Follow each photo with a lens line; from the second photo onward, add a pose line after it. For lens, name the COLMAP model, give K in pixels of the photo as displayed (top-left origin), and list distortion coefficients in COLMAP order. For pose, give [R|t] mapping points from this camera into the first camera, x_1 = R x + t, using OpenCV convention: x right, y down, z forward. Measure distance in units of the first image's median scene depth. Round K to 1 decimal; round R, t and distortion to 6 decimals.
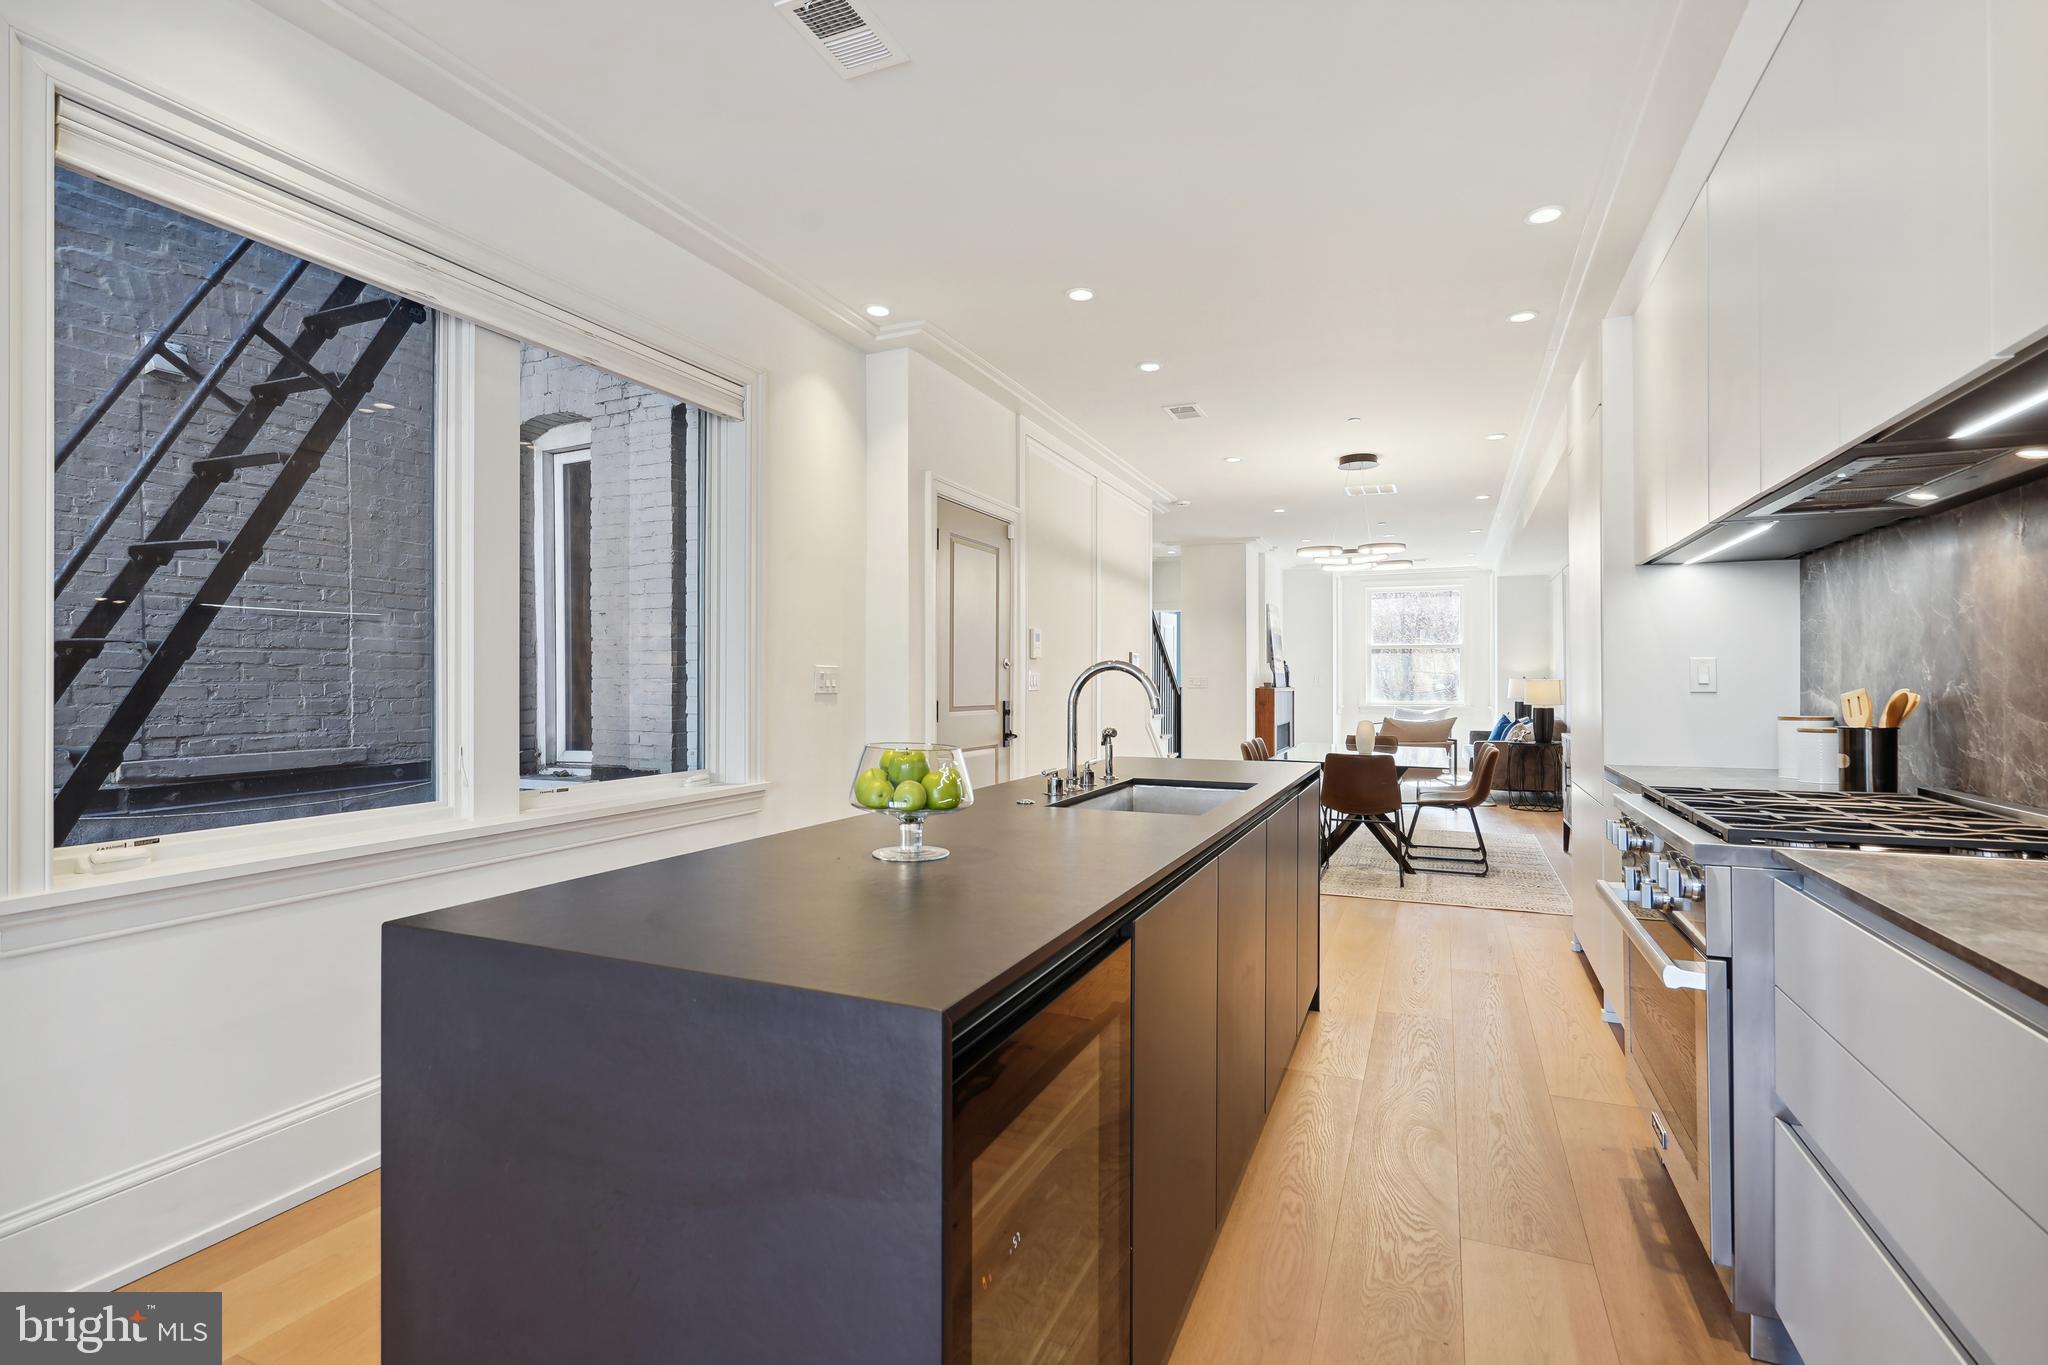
lens RADIAL K [[978.4, 0, 1048.5], [0, 978.4, 679.2], [0, 0, 1]] dist [-0.001247, 0.000289]
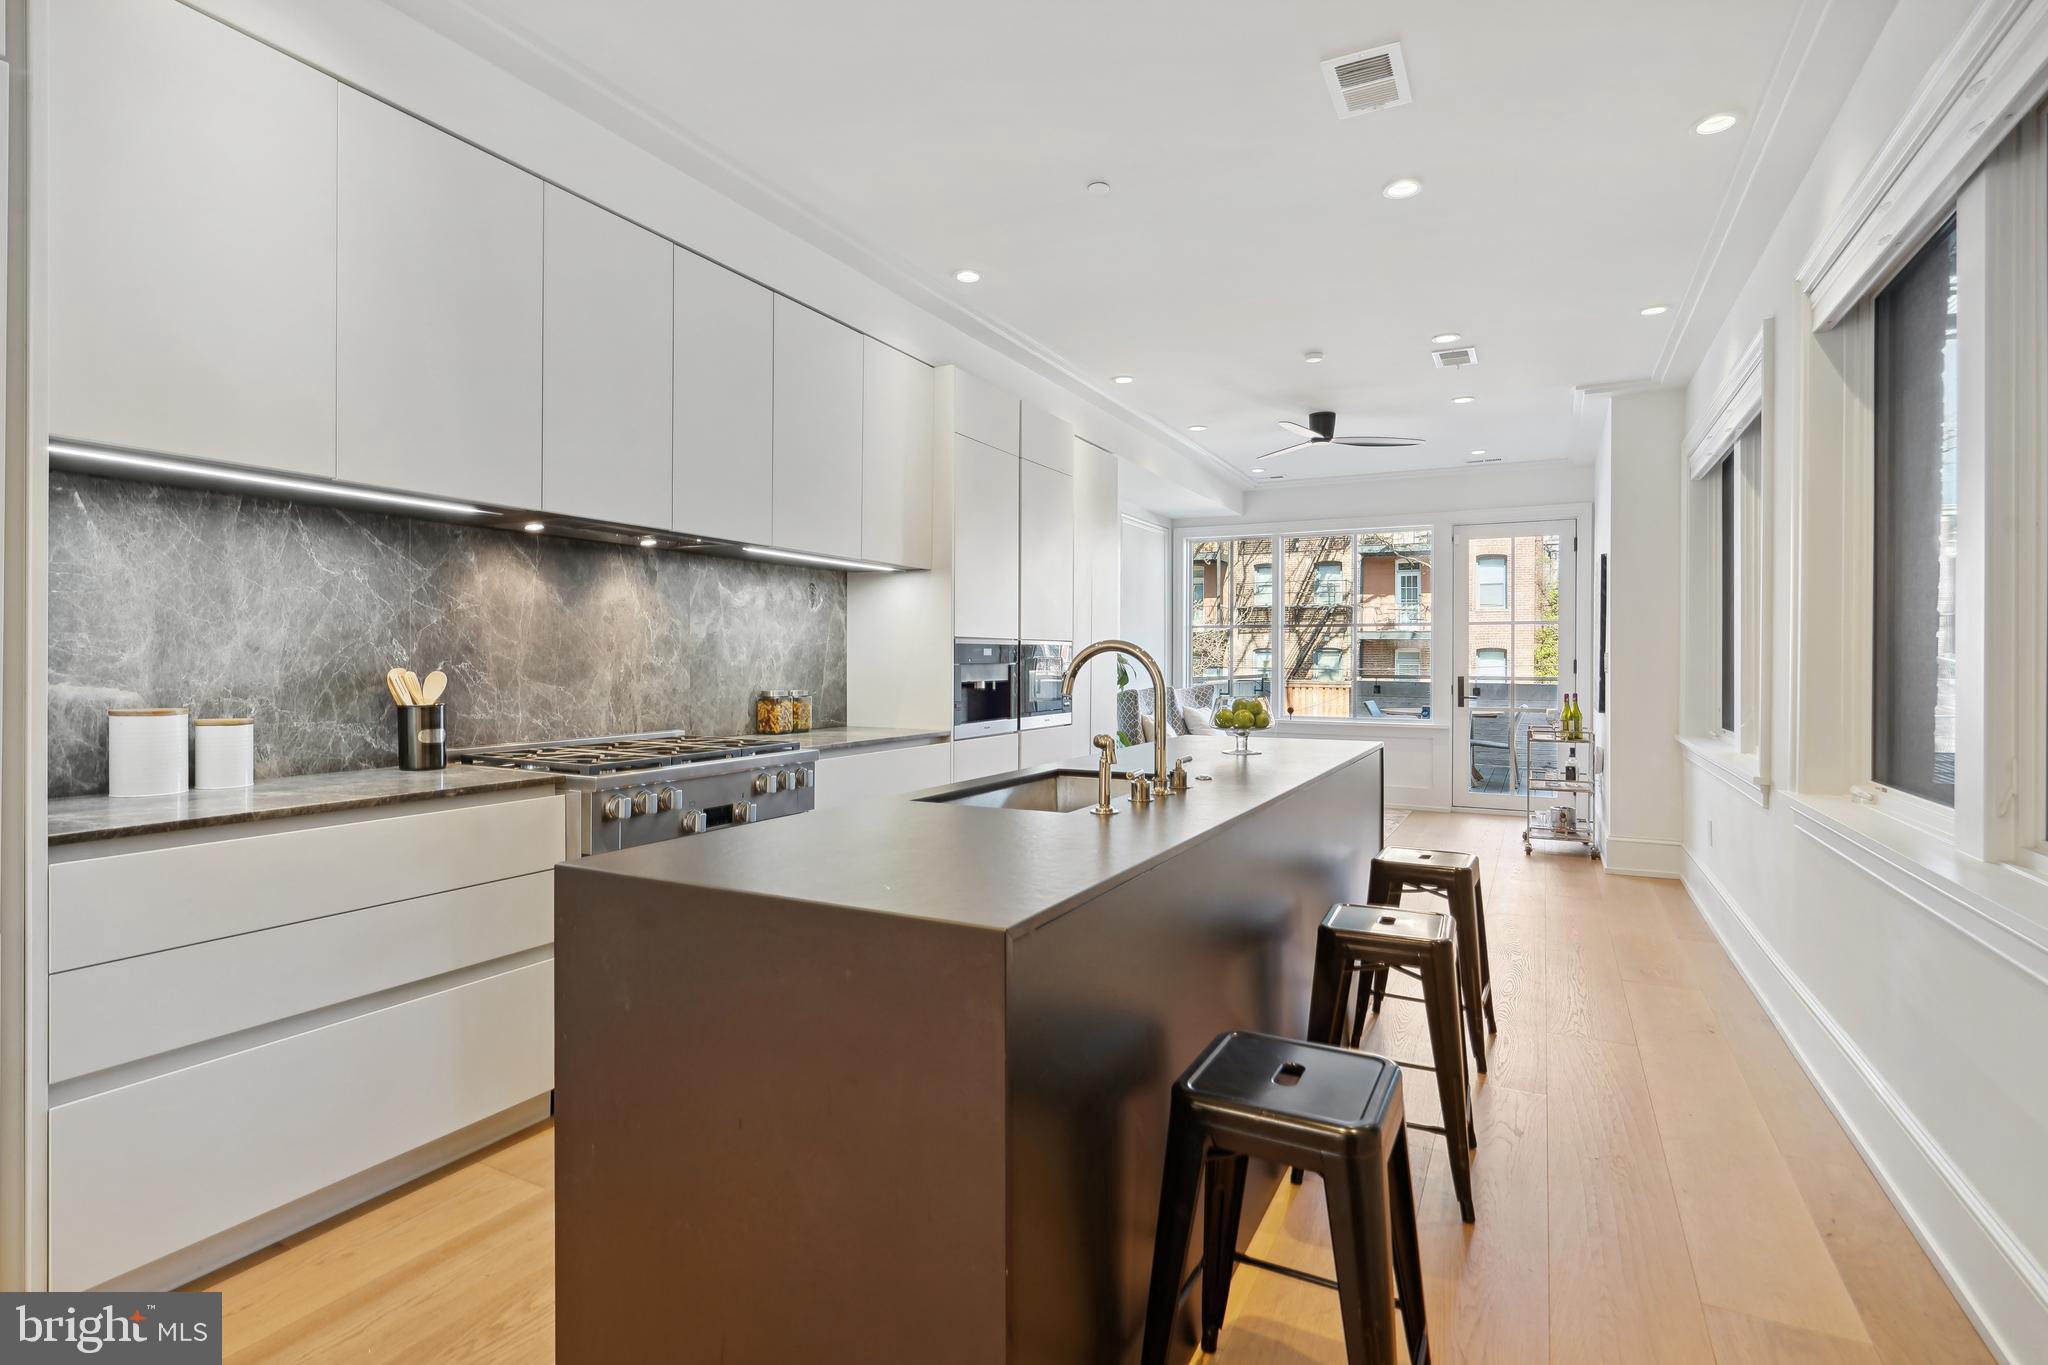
lens RADIAL K [[988.5, 0, 1026.3], [0, 988.5, 668.9], [0, 0, 1]] dist [0.002146, -0.000128]
pose [[-0.994980, -0.003130, 0.100029, 0.022627], [-0.002428, 0.999972, 0.007132, 0.000297], [-0.100048, 0.006853, -0.994959, 0.745729]]
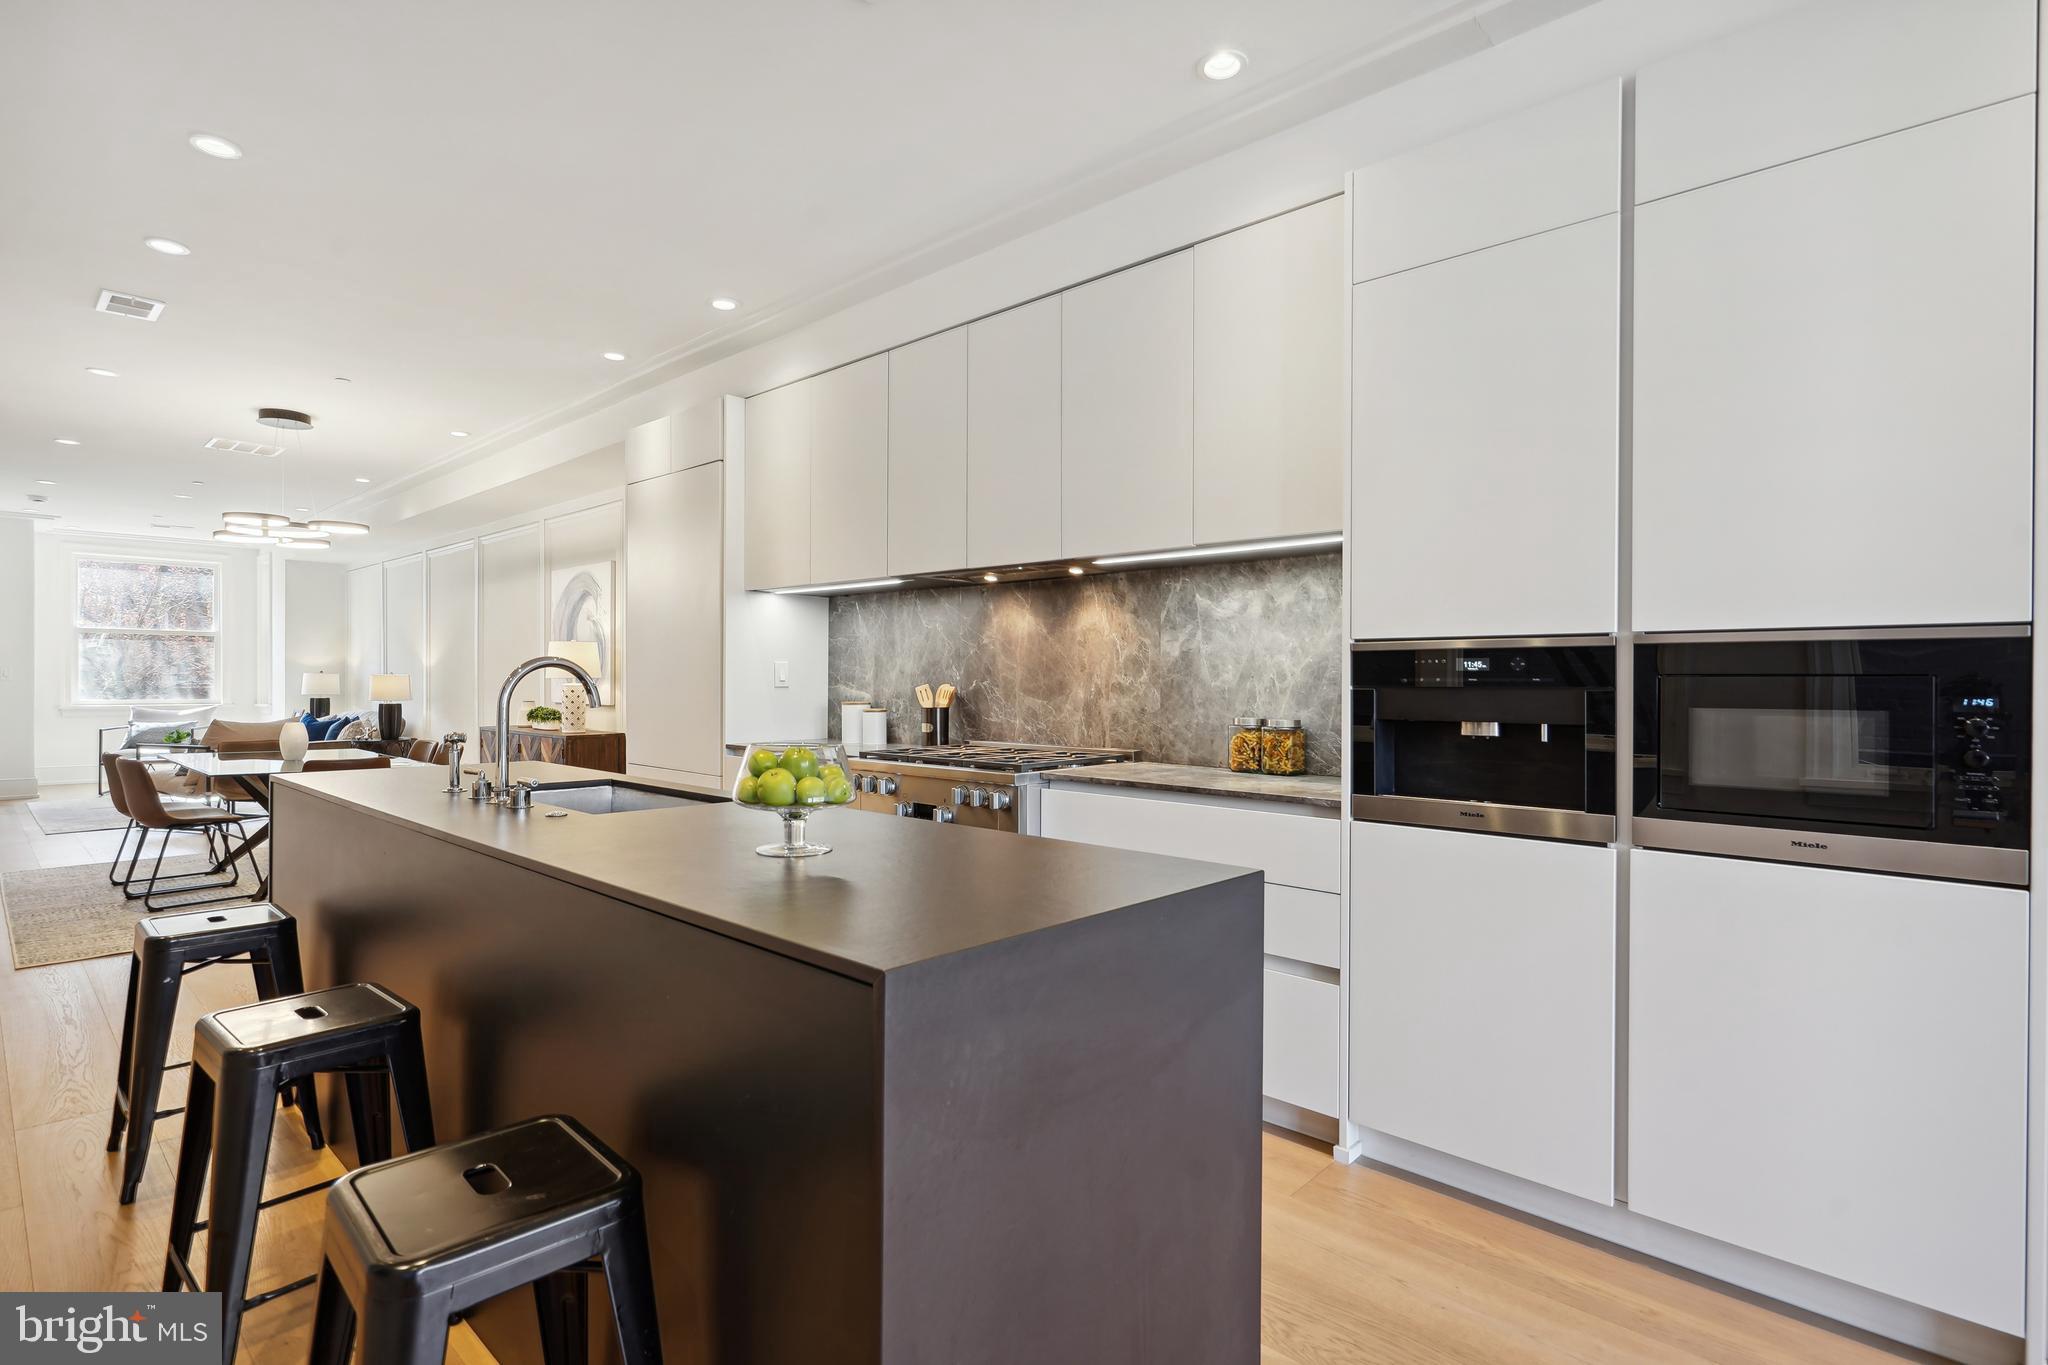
lens RADIAL K [[963.3, 0, 1017.3], [0, 963.3, 683.2], [0, 0, 1]] dist [-0.006115, -0.000329]
pose [[0.349651, -0.000556, 0.936880, -0.245205], [-0.007734, 0.999964, 0.003480, 0.000450], [-0.936848, -0.008462, 0.349634, 0.105847]]
